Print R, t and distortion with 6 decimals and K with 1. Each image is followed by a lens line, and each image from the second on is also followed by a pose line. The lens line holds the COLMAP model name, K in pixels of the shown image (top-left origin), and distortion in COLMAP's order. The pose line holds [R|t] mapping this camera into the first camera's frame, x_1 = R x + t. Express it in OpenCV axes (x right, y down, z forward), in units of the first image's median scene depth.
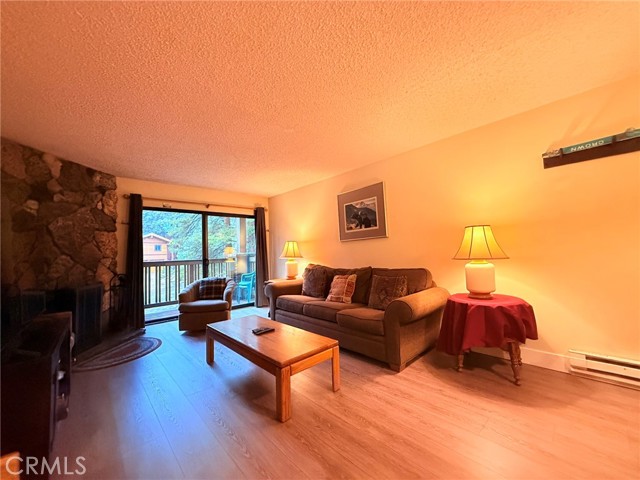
lens RADIAL K [[253.0, 0, 318.2], [0, 253.0, 239.7], [0, 0, 1]] dist [-0.000390, -0.000045]
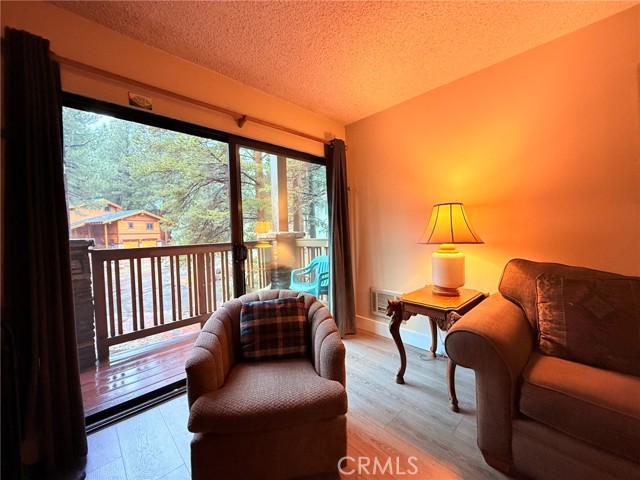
lens RADIAL K [[253.0, 0, 320.2], [0, 253.0, 238.1], [0, 0, 1]] dist [-0.000390, -0.000045]
pose [[0.999659, 0.002072, 0.026021, -0.331707], [-0.004053, 0.997078, 0.076277, 0.030103], [-0.025787, -0.076357, 0.996747, 0.584233]]
